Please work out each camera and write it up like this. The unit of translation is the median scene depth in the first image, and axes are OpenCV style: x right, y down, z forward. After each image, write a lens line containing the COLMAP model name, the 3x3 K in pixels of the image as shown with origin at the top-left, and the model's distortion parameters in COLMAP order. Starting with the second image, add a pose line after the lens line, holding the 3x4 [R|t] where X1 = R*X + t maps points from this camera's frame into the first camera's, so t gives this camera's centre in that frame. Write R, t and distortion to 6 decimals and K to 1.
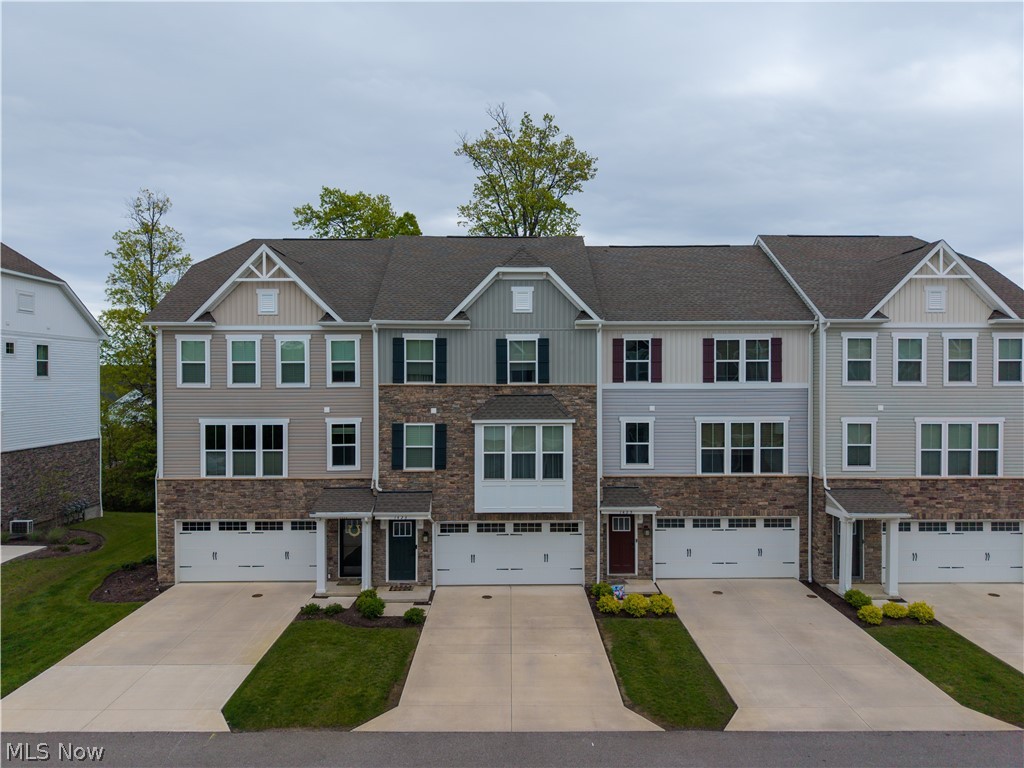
lens RADIAL K [[689.0, 0, 506.0], [0, 689.0, 382.5], [0, 0, 1]] dist [0.008875, -0.021430]
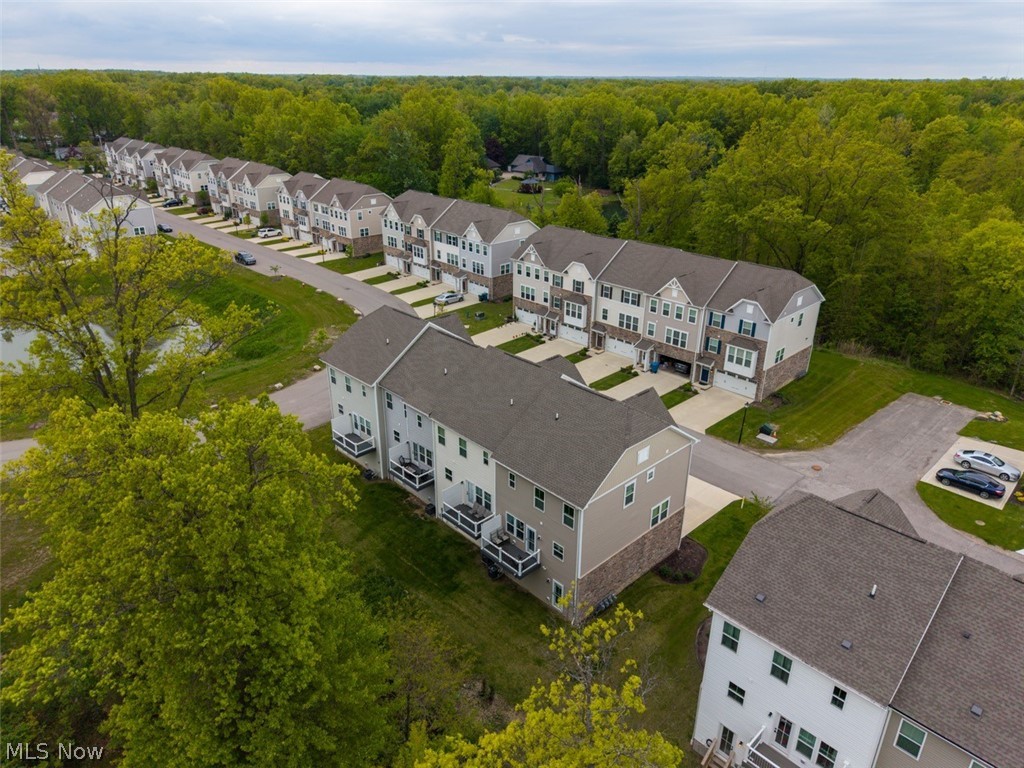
lens RADIAL K [[689.0, 0, 506.7], [0, 689.0, 385.9], [0, 0, 1]] dist [0.008875, -0.021430]
pose [[0.689990, 0.297245, -0.659970, 2.359873], [-0.009307, 0.915356, 0.402538, -1.029178], [0.723759, -0.271605, 0.634352, -1.779152]]
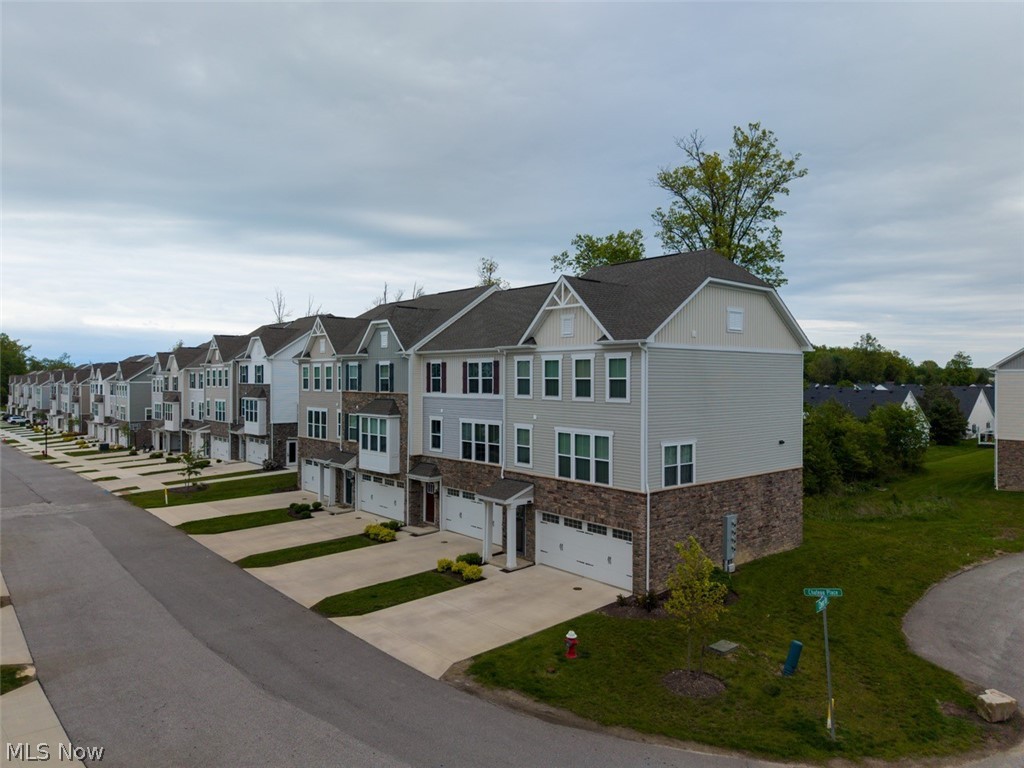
lens RADIAL K [[689.0, 0, 521.0], [0, 689.0, 373.5], [0, 0, 1]] dist [0.008875, -0.021430]
pose [[0.658142, -0.001777, -0.752892, 1.434613], [-0.013387, 0.999811, -0.014062, -0.022716], [0.752775, 0.019334, 0.657994, 0.177293]]
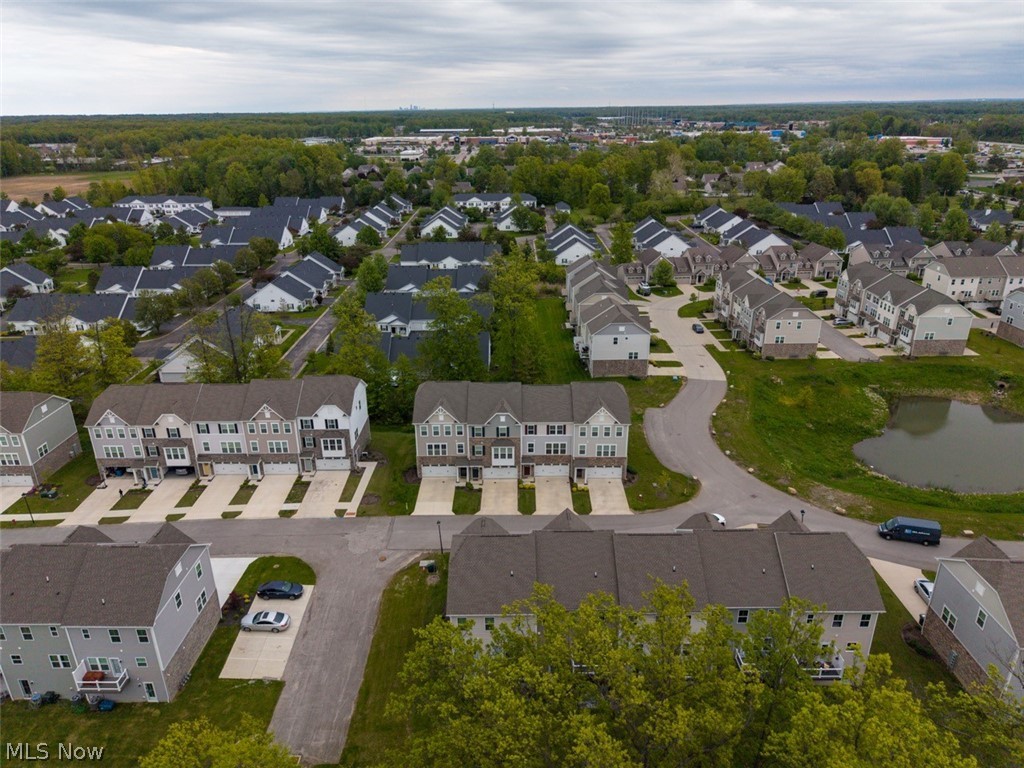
lens RADIAL K [[689.0, 0, 510.5], [0, 689.0, 381.3], [0, 0, 1]] dist [0.008875, -0.021430]
pose [[0.999761, -0.002112, -0.021779, 0.162607], [0.009804, 0.933060, 0.359586, -1.822656], [0.019562, -0.359713, 0.932858, -2.798822]]
